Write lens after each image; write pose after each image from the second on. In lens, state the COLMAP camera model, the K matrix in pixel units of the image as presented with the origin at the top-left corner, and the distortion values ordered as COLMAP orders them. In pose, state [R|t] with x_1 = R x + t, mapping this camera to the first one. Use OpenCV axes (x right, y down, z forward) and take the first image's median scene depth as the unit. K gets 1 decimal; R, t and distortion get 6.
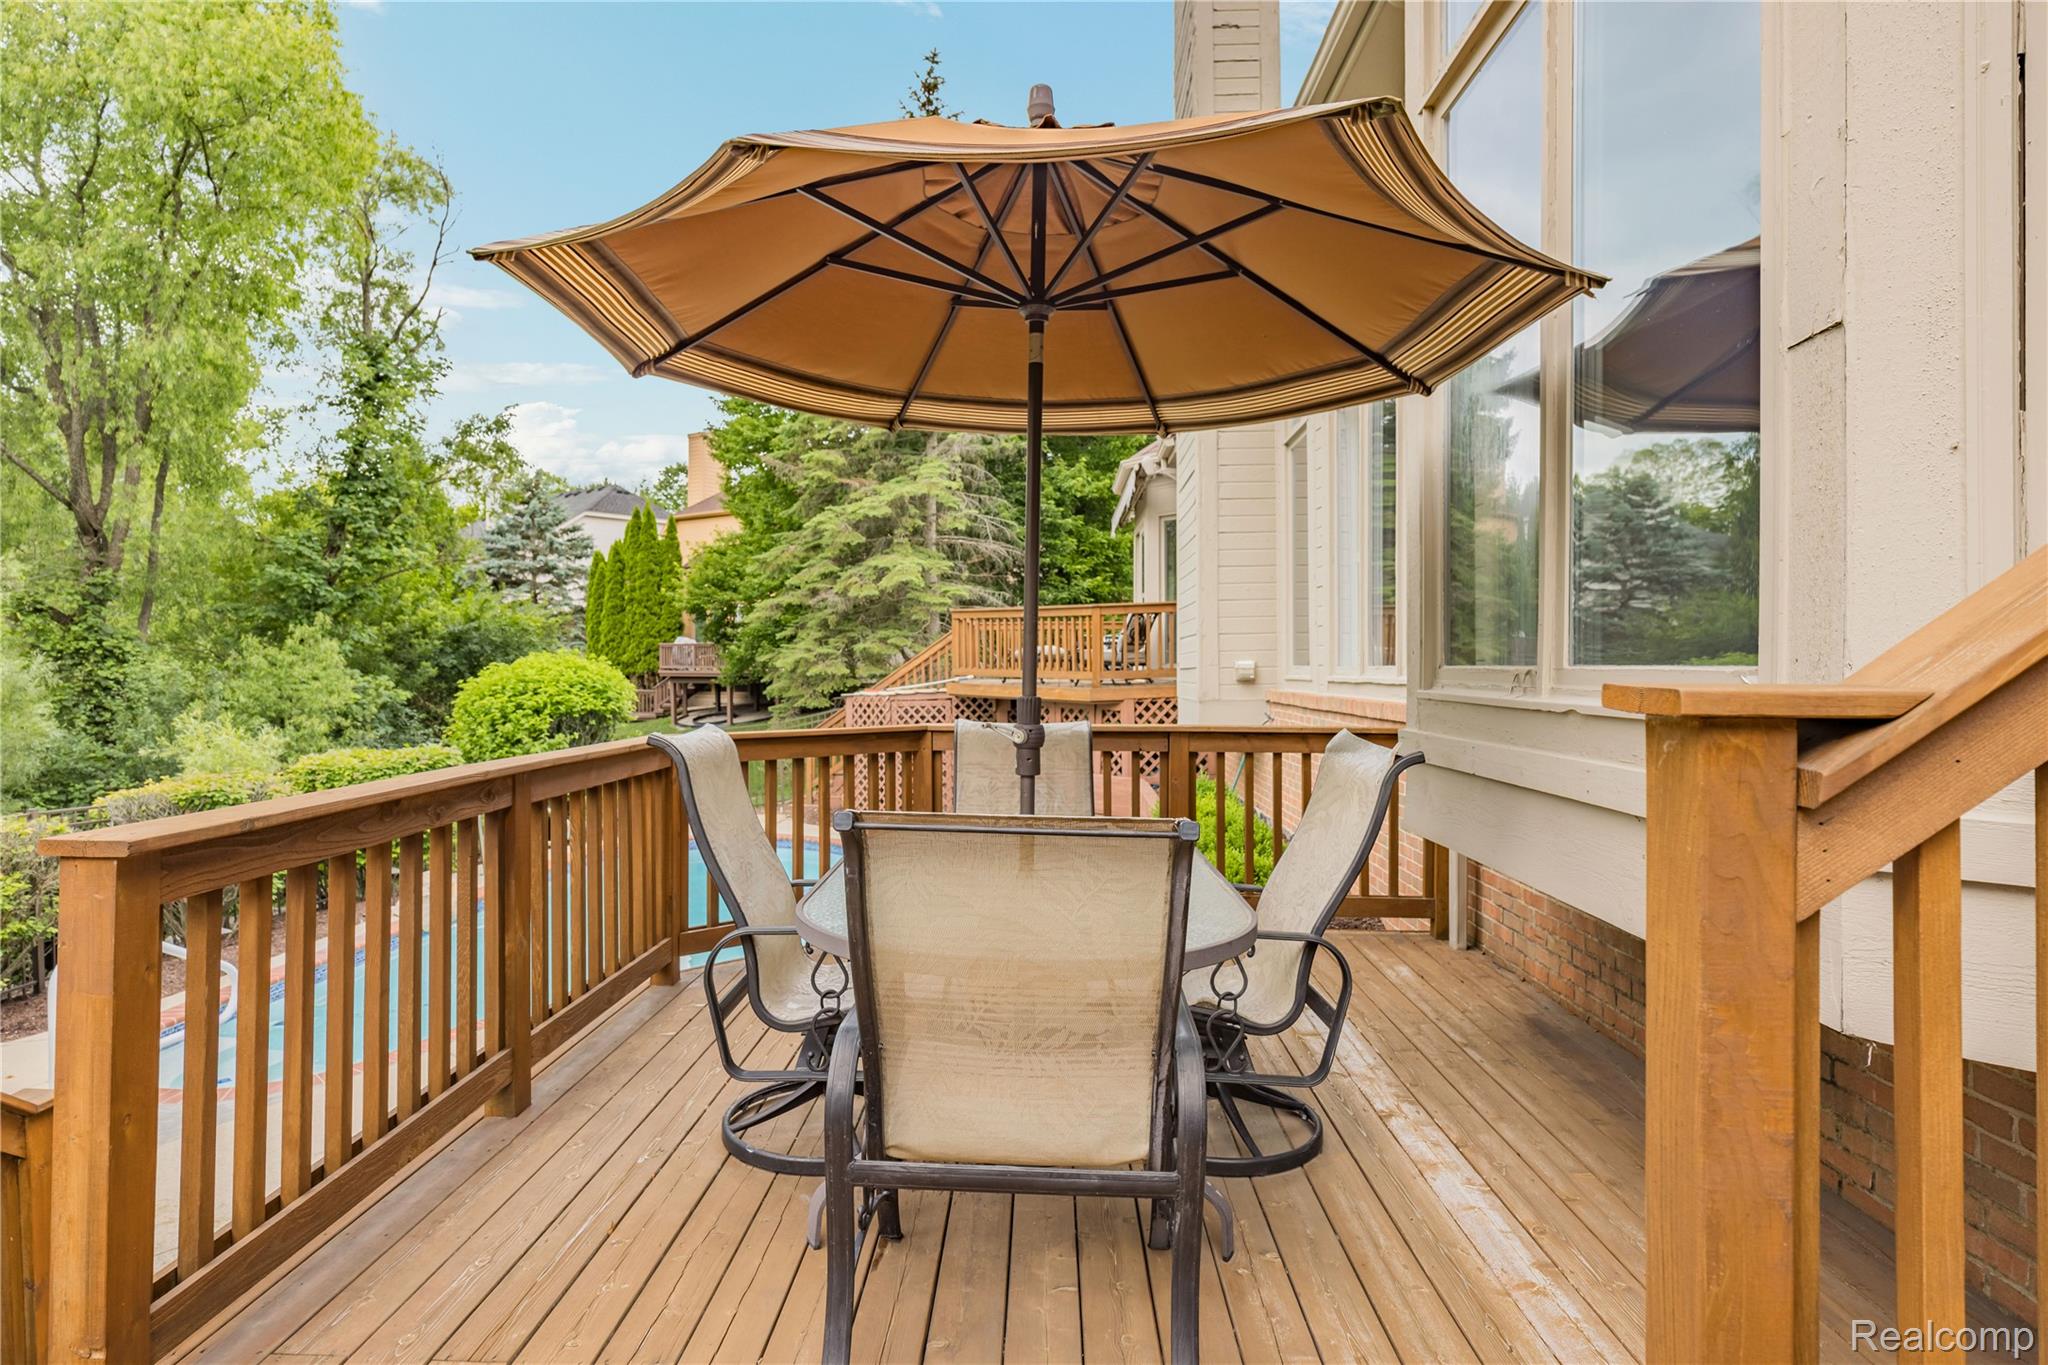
lens RADIAL K [[1158.5, 0, 1035.4], [0, 1158.5, 672.9], [0, 0, 1]] dist [0.002965, -0.001847]
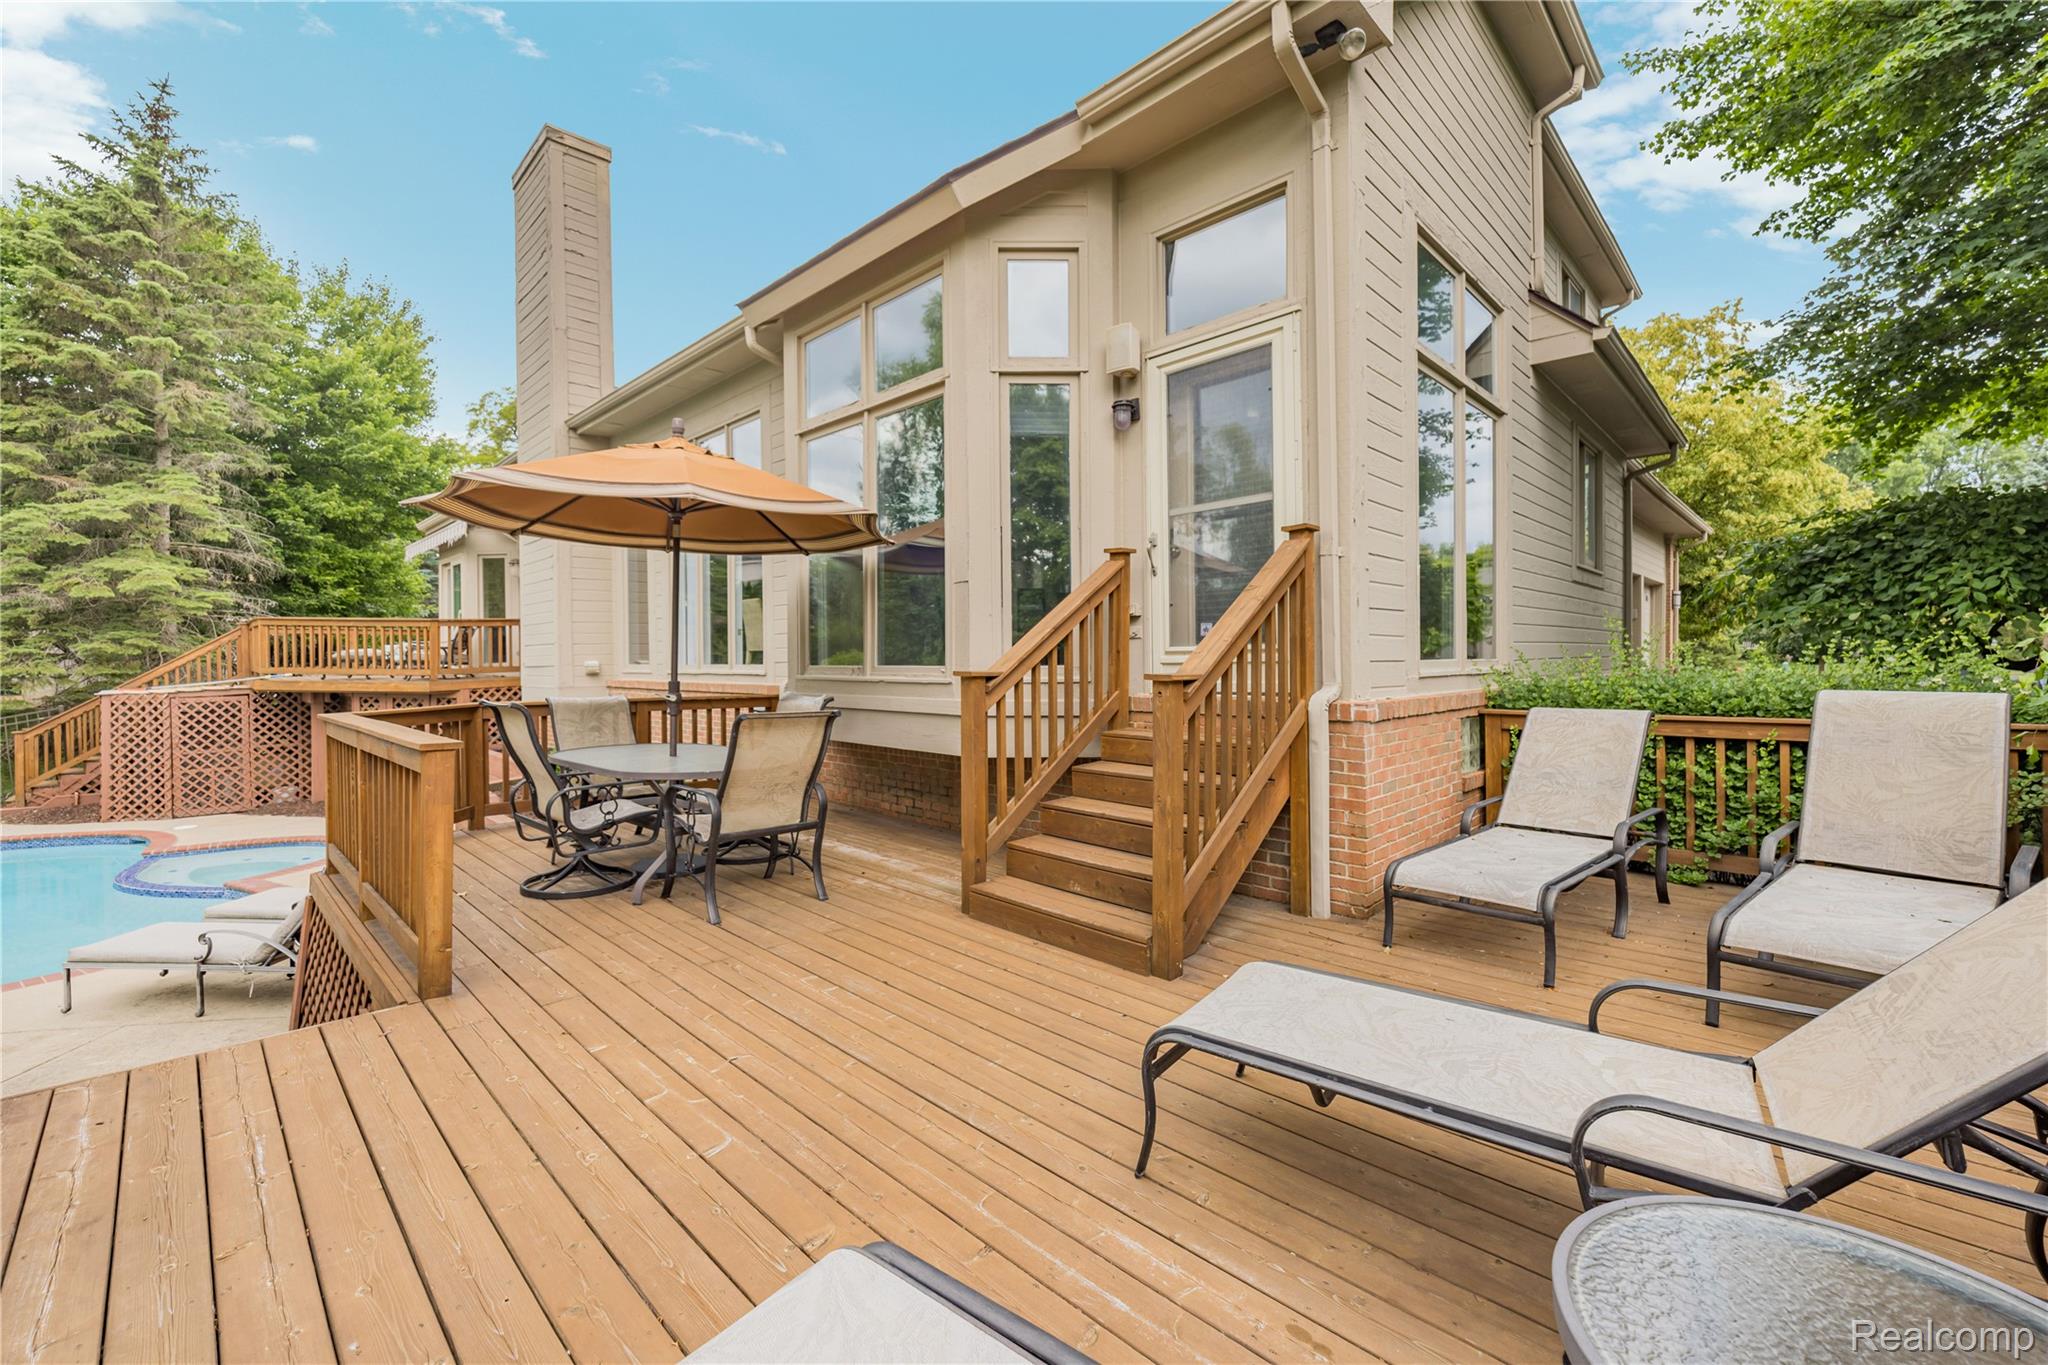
lens RADIAL K [[811.2, 0, 1059.2], [0, 811.2, 667.9], [0, 0, 1]] dist [-0.000599, -0.000090]
pose [[0.664111, -0.009528, 0.747573, -0.106660], [0.008229, 0.999951, 0.005434, -0.001210], [-0.747588, 0.002543, 0.664157, -0.098923]]
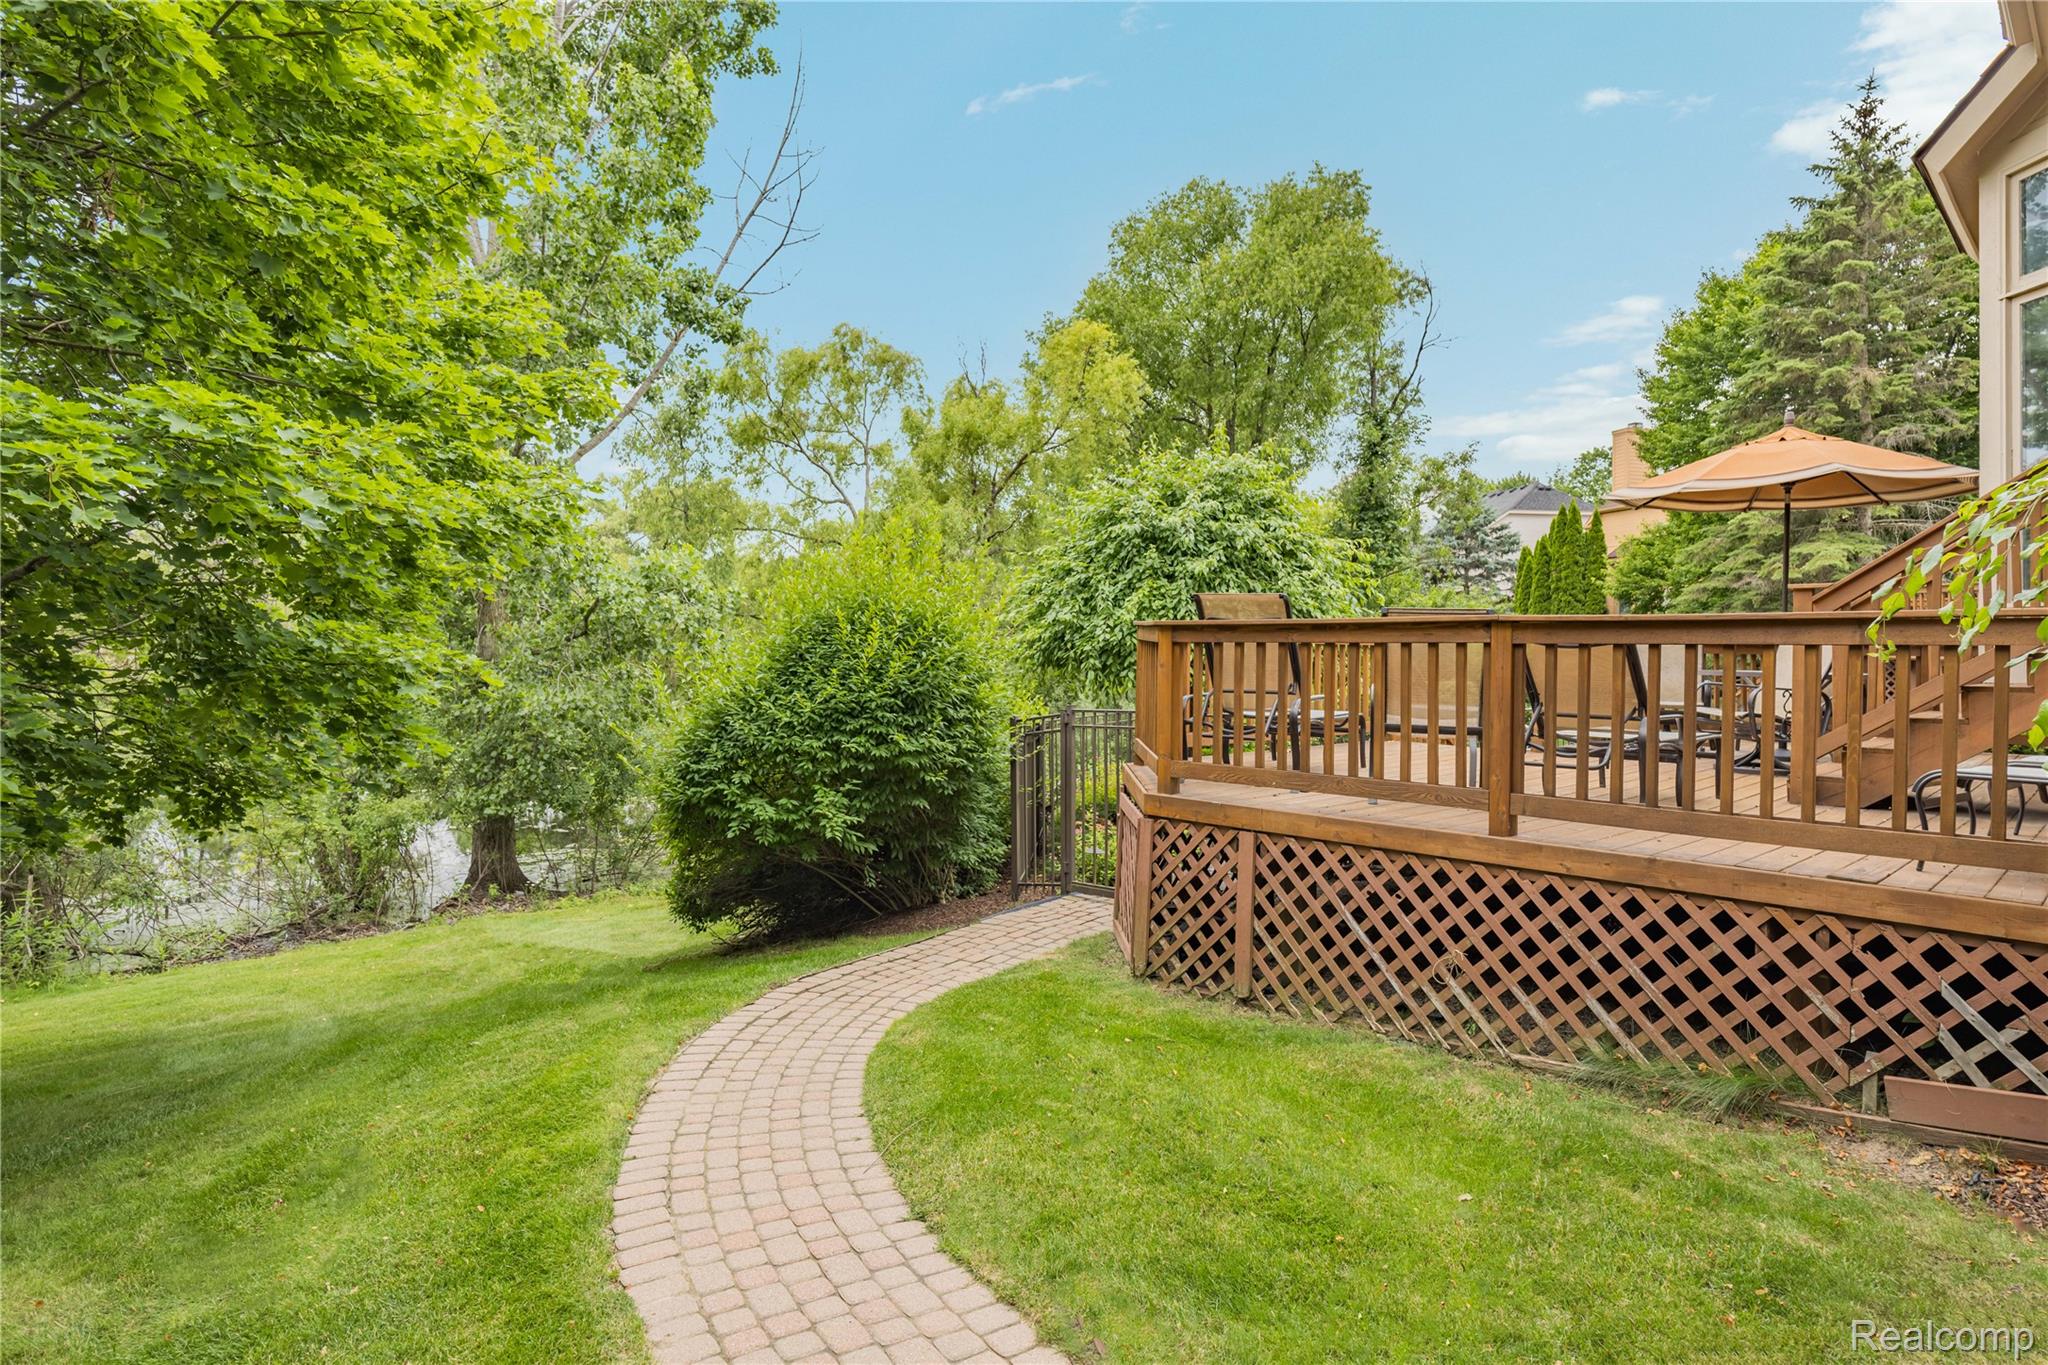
lens RADIAL K [[1206.0, 0, 971.3], [0, 1206.0, 641.2], [0, 0, 1]] dist [0.001142, 0.000083]
pose [[0.717254, -0.000378, -0.696812, 0.100999], [-0.014904, 0.999763, -0.015884, 0.025816], [0.696652, 0.021778, 0.717078, -0.410296]]
